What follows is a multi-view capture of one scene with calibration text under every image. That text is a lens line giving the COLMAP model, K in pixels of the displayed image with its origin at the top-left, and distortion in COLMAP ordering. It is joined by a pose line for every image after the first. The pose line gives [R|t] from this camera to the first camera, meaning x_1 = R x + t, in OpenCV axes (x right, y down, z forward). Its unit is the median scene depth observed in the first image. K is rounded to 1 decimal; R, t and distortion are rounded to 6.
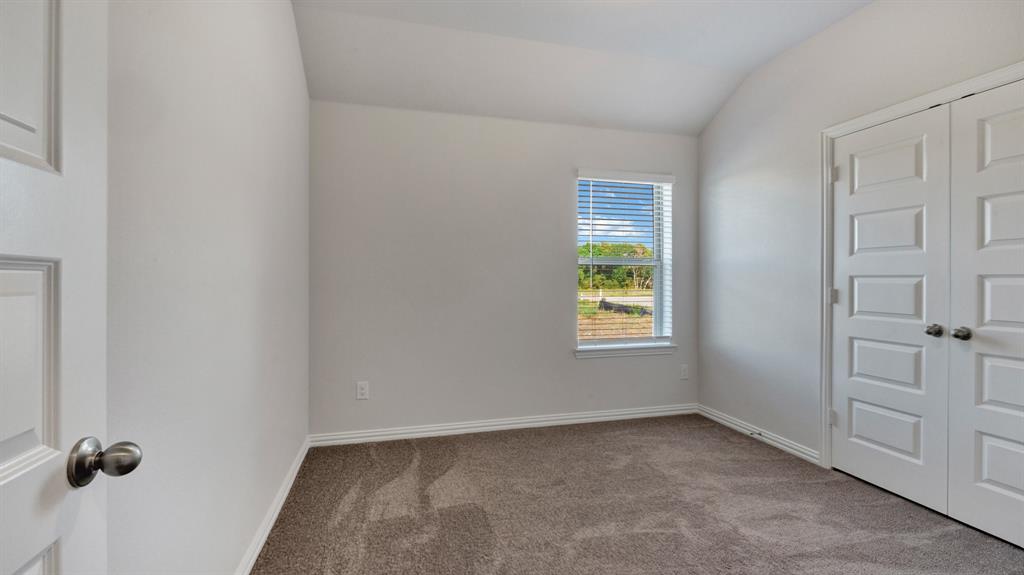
lens RADIAL K [[445.4, 0, 515.2], [0, 445.4, 291.6], [0, 0, 1]] dist [-0.012385, 0.003144]
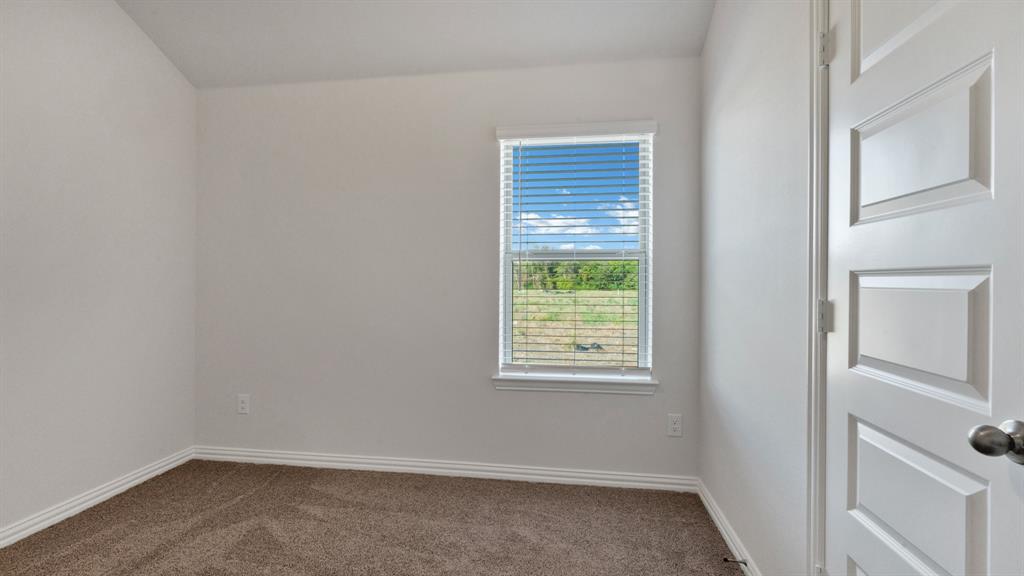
lens RADIAL K [[445.4, 0, 516.5], [0, 445.4, 289.7], [0, 0, 1]] dist [-0.012385, 0.003144]
pose [[0.918881, 0.007089, -0.394471, 0.517194], [-0.009879, 0.999938, -0.005041, -0.009905], [0.394411, 0.008529, 0.918895, 0.394352]]
